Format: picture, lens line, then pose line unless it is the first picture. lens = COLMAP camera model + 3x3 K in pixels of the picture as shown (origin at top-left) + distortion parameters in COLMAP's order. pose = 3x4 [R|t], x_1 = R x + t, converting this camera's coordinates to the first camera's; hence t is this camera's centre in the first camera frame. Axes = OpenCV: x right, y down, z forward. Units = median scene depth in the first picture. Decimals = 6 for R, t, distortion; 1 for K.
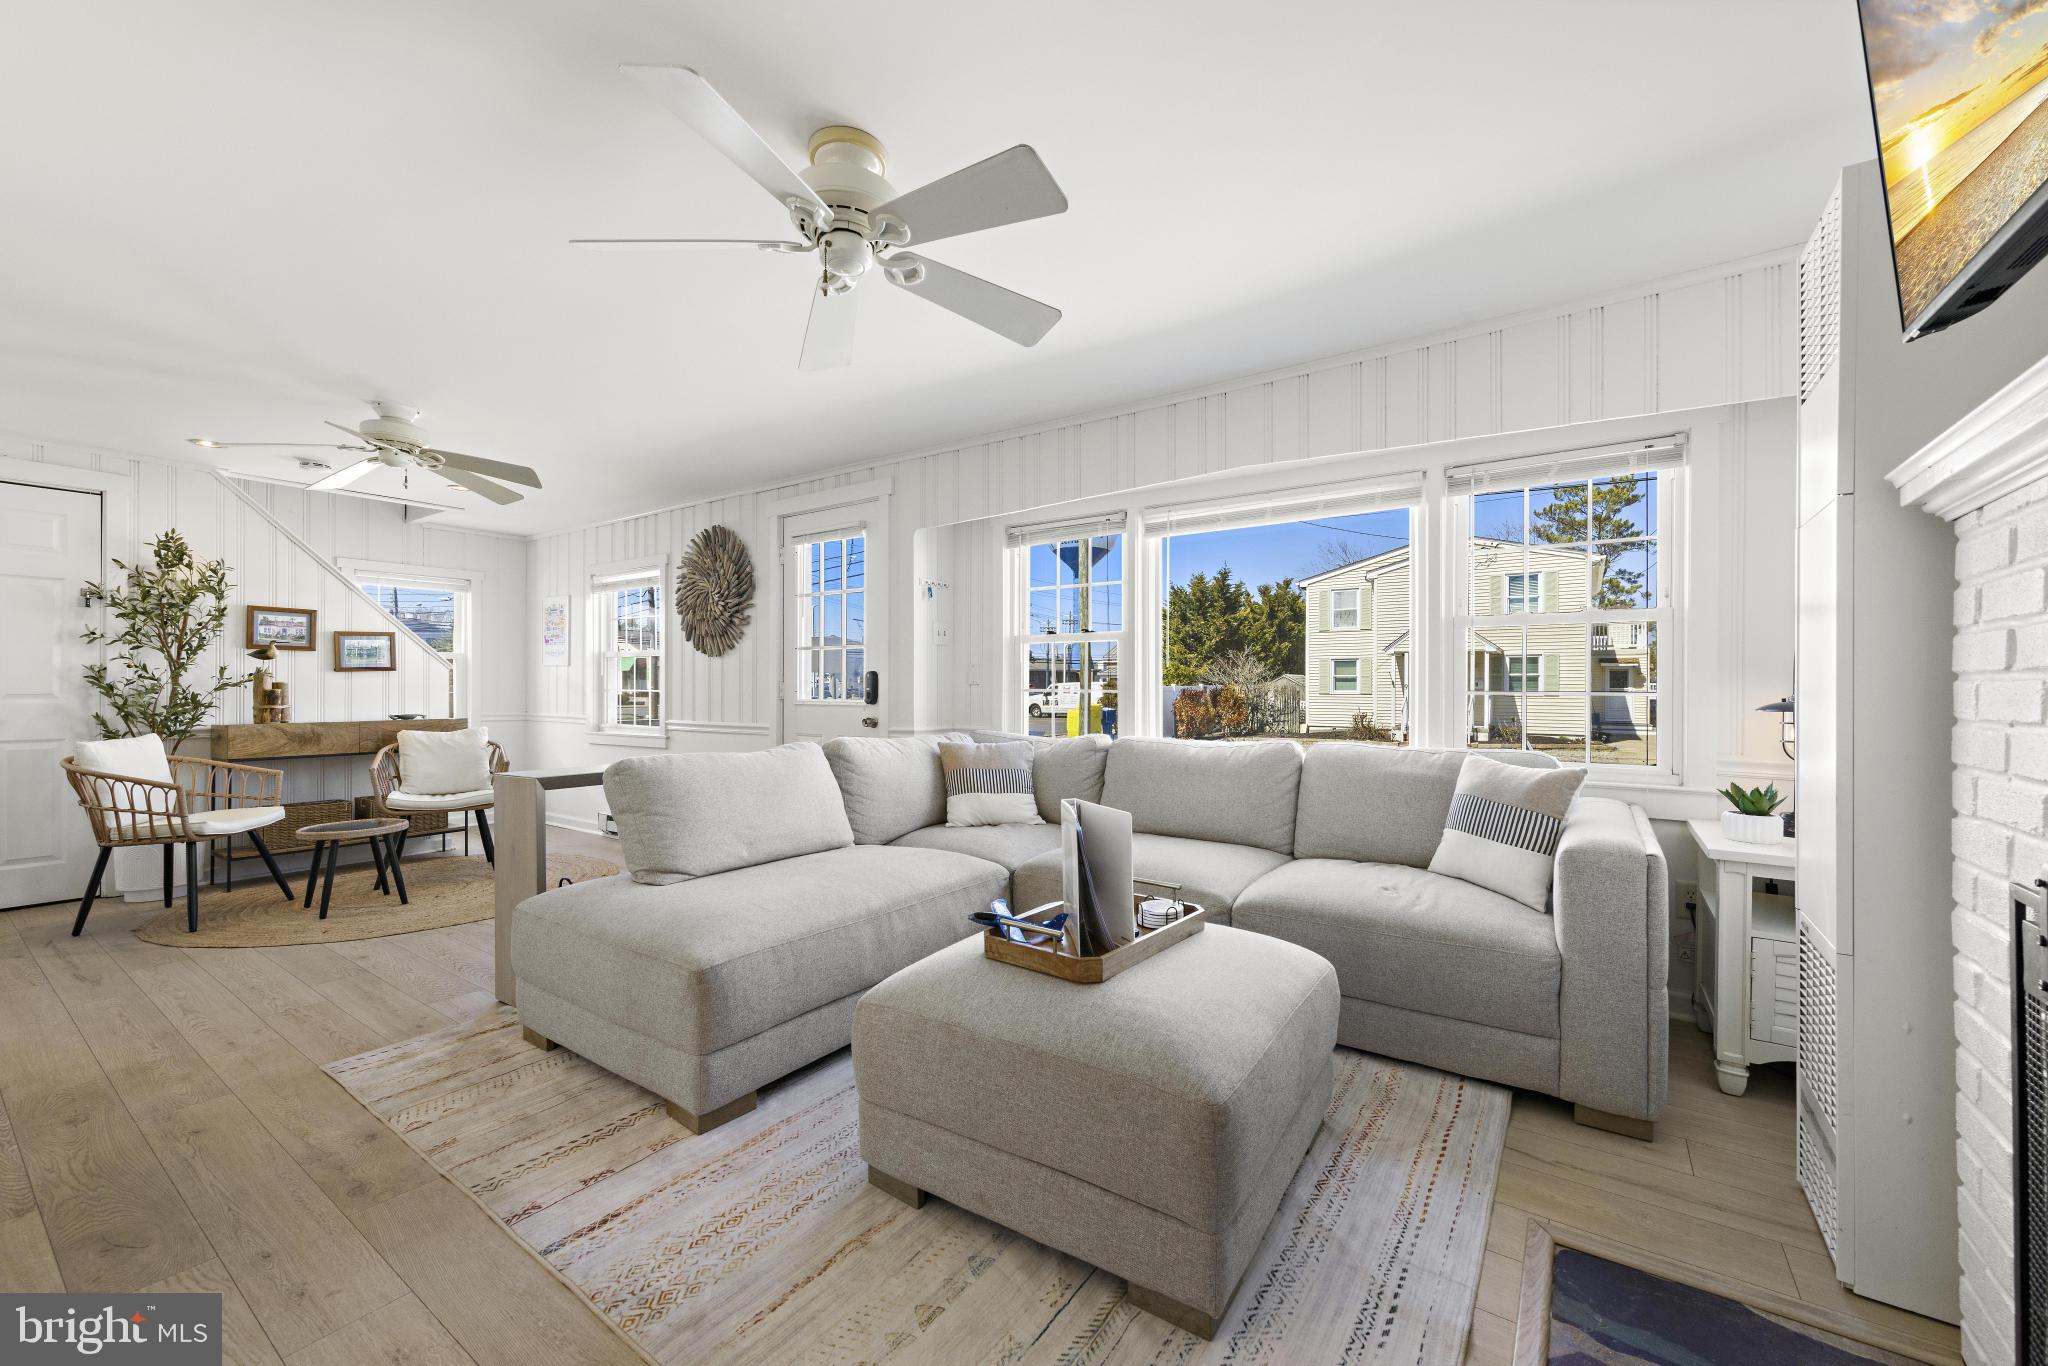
lens RADIAL K [[802.1, 0, 1036.8], [0, 802.1, 690.1], [0, 0, 1]] dist [0.004269, -0.000373]
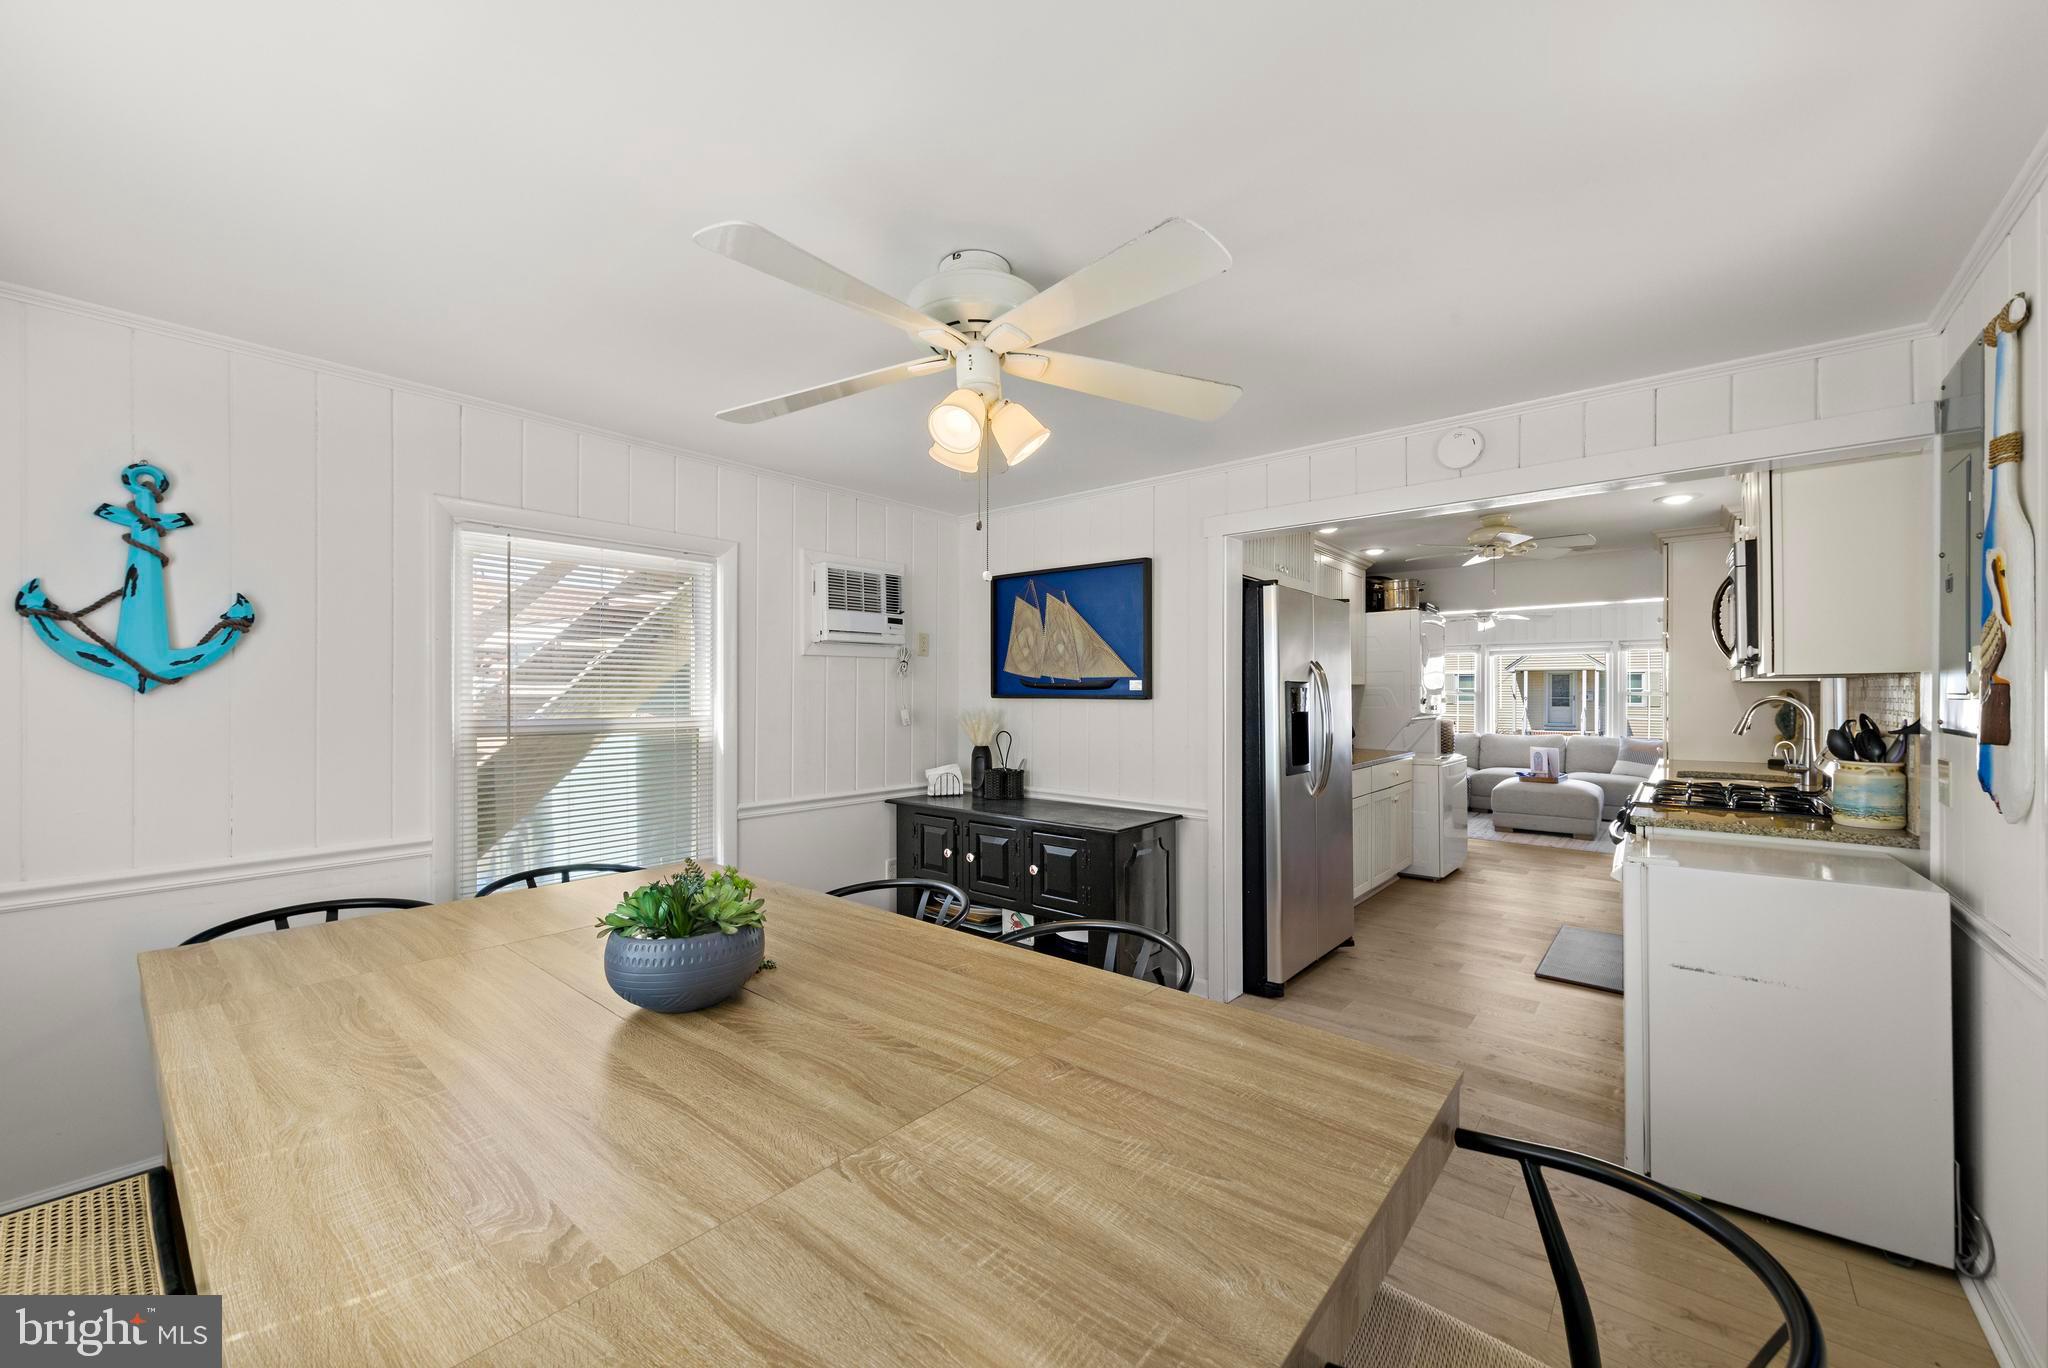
lens RADIAL K [[802.1, 0, 1030.5], [0, 802.1, 693.7], [0, 0, 1]] dist [0.004269, -0.000373]
pose [[0.996055, -0.000502, -0.088736, -1.162491], [0.000429, 1.000000, -0.000842, -0.072191], [0.088736, 0.000801, 0.996055, -1.791219]]
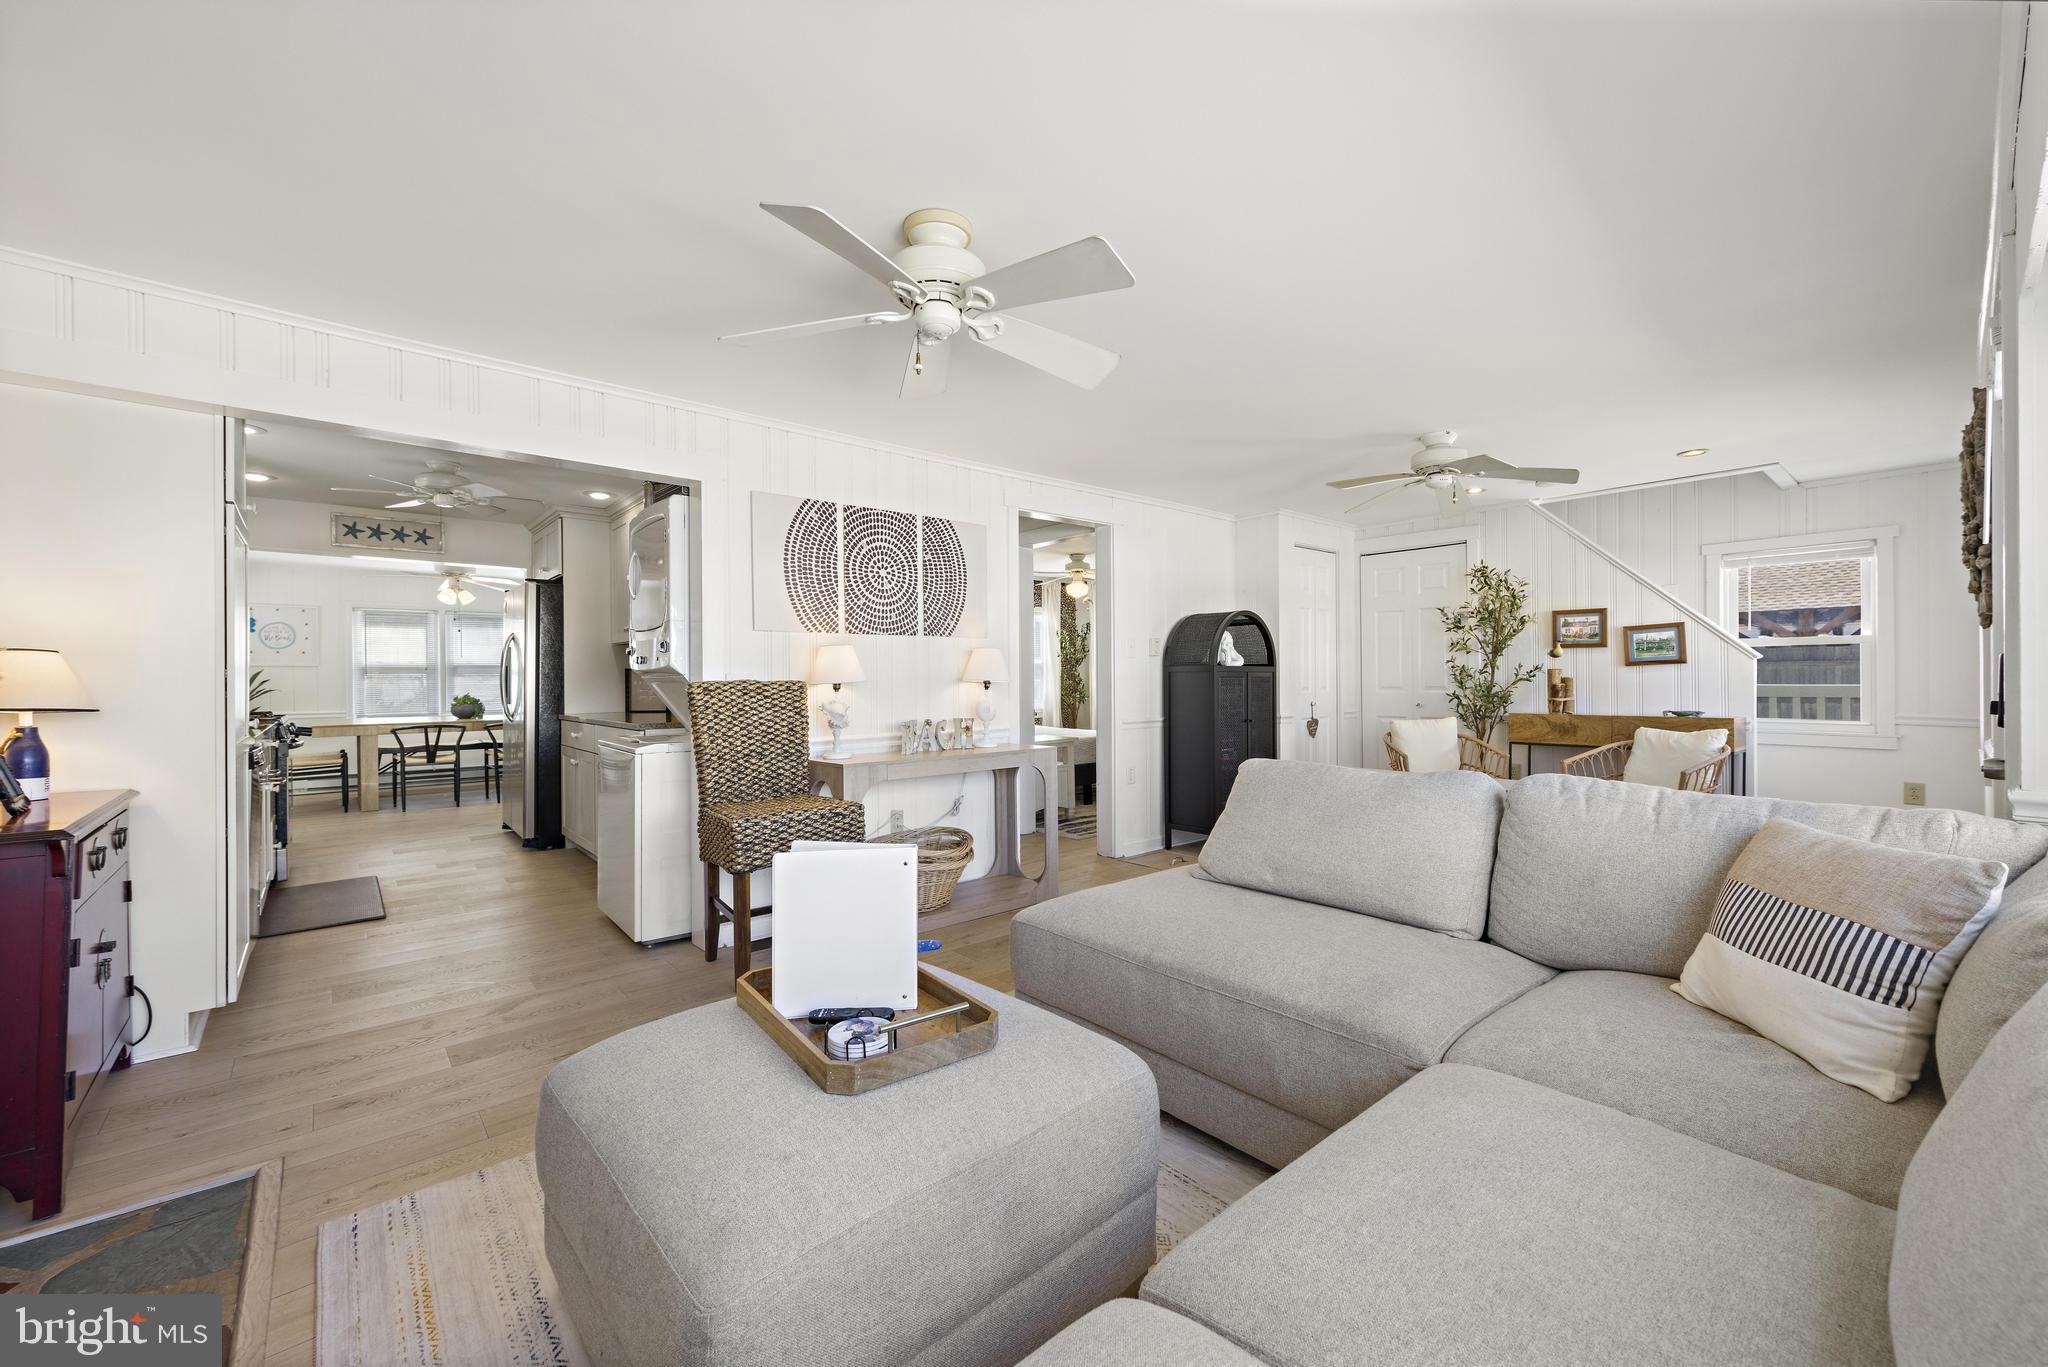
lens RADIAL K [[802.1, 0, 1020.2], [0, 802.1, 680.5], [0, 0, 1]] dist [0.004269, -0.000373]
pose [[-0.257779, 0.002732, -0.966200, 0.421921], [0.006365, 0.999979, 0.001129, -0.014821], [0.966183, -0.005859, -0.257791, 0.711246]]
